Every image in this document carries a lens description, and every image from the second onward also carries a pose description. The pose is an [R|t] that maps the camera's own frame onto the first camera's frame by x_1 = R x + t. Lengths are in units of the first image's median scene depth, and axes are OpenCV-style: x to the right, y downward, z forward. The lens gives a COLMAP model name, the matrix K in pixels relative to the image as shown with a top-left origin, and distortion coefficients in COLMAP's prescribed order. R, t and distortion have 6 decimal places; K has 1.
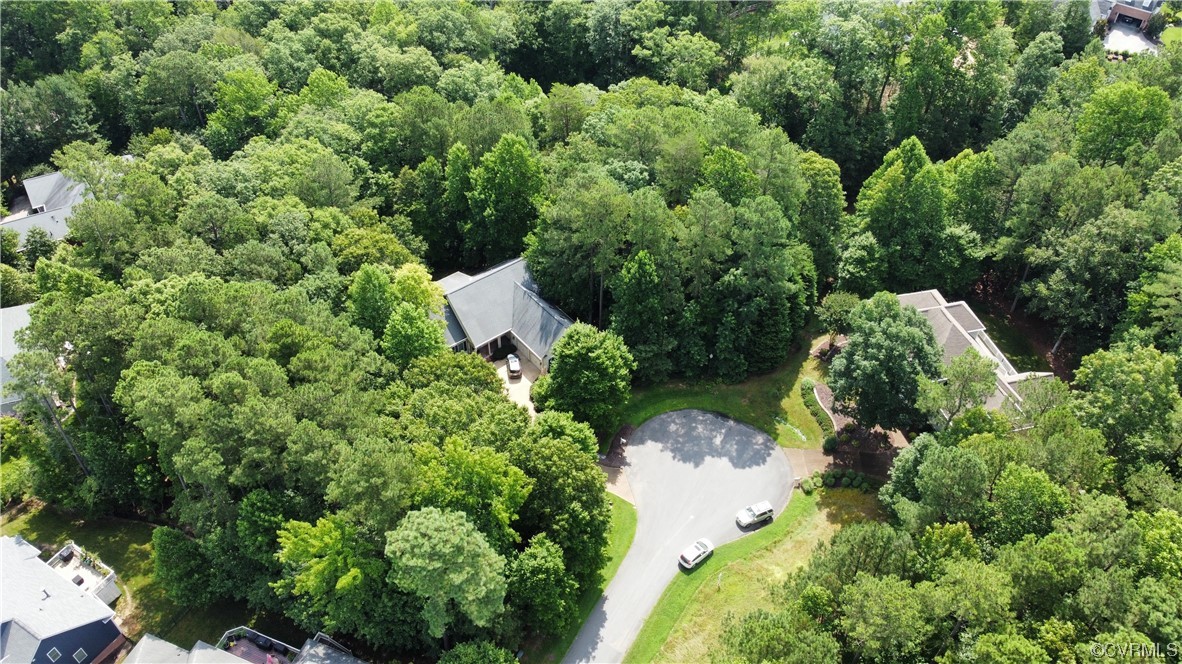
lens RADIAL K [[865.6, 0, 590.1], [0, 865.6, 332.0], [0, 0, 1]] dist [-0.002569, -0.002915]
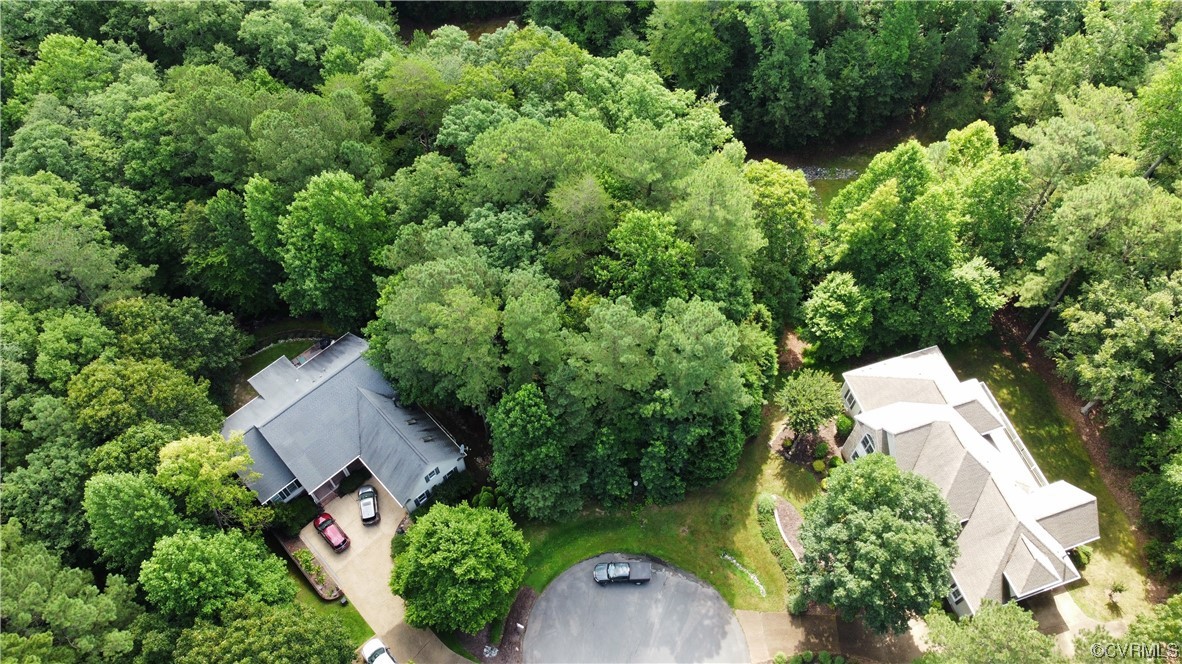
lens RADIAL K [[865.6, 0, 592.2], [0, 865.6, 334.1], [0, 0, 1]] dist [-0.002569, -0.002915]
pose [[0.996214, -0.074646, 0.044566, 0.078431], [0.061163, 0.966075, 0.250913, -0.274760], [-0.061784, -0.247237, 0.966983, 0.320278]]
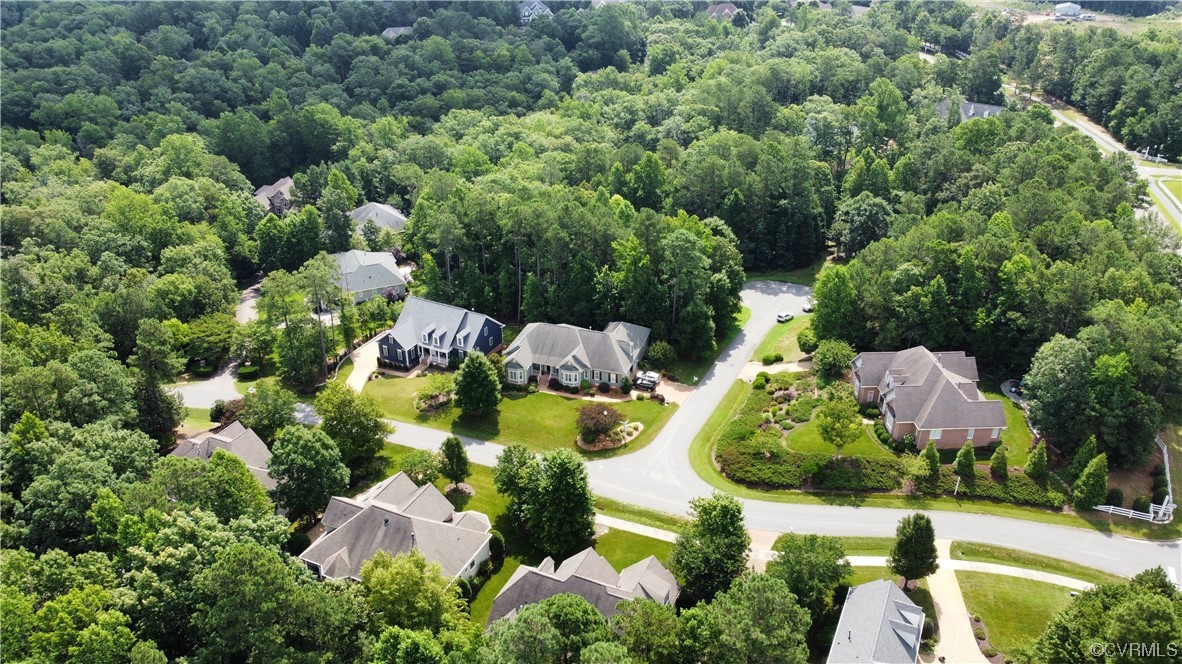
lens RADIAL K [[865.6, 0, 589.0], [0, 865.6, 329.9], [0, 0, 1]] dist [-0.002569, -0.002915]
pose [[0.998603, -0.033342, 0.040995, -0.320478], [0.043438, 0.959727, -0.277555, 0.656644], [-0.030090, 0.278947, 0.959835, -0.668446]]
